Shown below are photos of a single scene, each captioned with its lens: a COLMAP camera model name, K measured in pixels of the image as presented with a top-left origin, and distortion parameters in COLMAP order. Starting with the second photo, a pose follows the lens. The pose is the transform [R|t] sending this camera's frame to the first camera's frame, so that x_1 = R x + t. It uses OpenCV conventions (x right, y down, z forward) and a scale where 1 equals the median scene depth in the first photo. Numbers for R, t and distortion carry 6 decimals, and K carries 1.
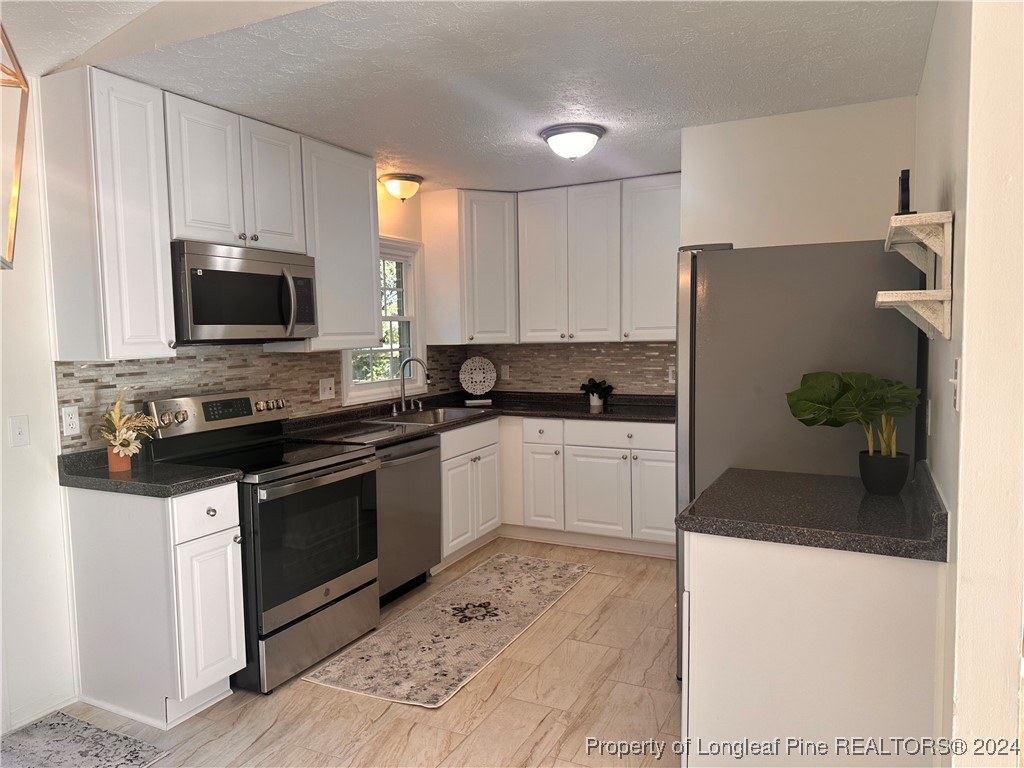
lens RADIAL K [[713.0, 0, 512.4], [0, 713.0, 388.2], [0, 0, 1]] dist [0.099615, -0.114517]
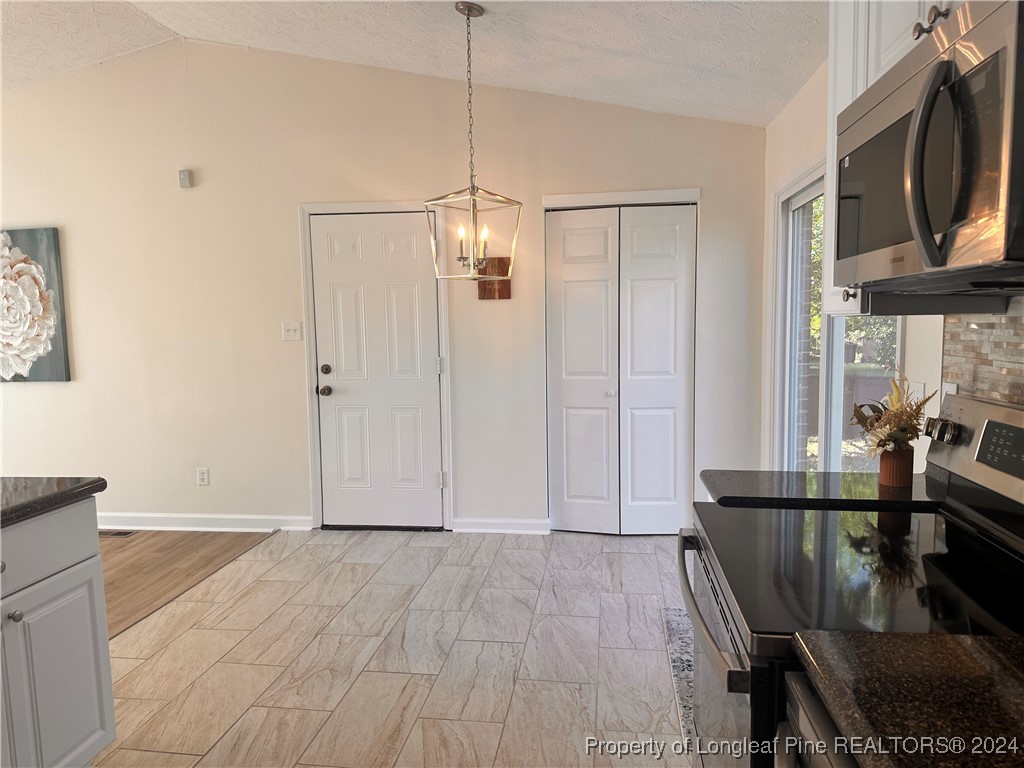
lens RADIAL K [[727.7, 0, 512.0], [0, 727.7, 384.0], [0, 0, 1]] dist [0.066386, -0.076810]
pose [[-0.948394, 0.062178, -0.310938, -0.004290], [0.009986, 0.985957, 0.166703, -0.072842], [0.316937, 0.154996, -0.935696, 1.189236]]
